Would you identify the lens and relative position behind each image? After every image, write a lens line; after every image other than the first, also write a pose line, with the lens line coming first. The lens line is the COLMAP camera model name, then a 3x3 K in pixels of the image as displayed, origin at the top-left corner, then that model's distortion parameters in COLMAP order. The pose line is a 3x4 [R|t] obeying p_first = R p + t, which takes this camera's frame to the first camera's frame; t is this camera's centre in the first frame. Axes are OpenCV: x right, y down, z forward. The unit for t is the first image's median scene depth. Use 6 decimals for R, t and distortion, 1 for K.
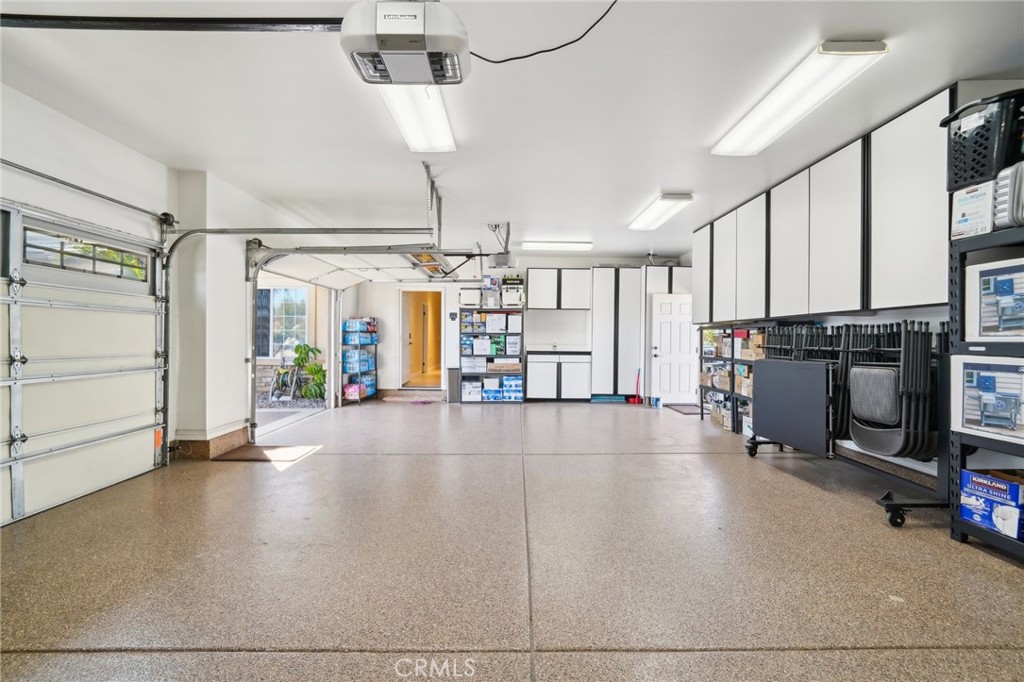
lens RADIAL K [[412.1, 0, 507.7], [0, 412.1, 342.8], [0, 0, 1]] dist [0.003331, 0.000481]
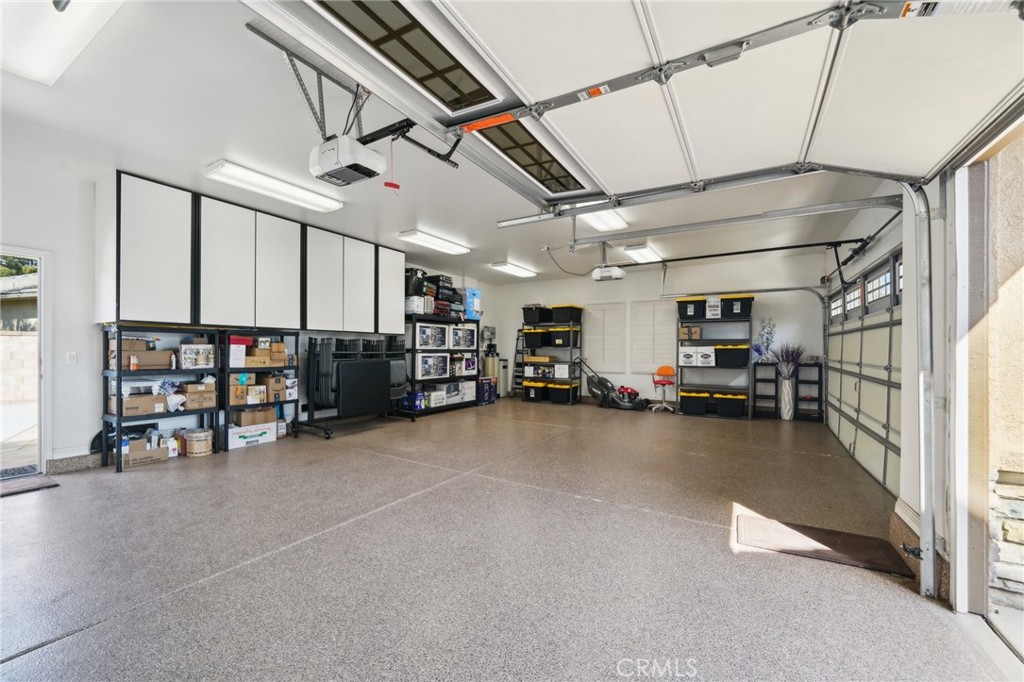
lens RADIAL K [[412.1, 0, 510.5], [0, 412.1, 345.9], [0, 0, 1]] dist [0.003331, 0.000481]
pose [[-0.856200, -0.007993, 0.516583, -0.770553], [-0.007018, 0.999968, 0.003841, -0.030457], [-0.516597, -0.000337, -0.856228, 2.549575]]
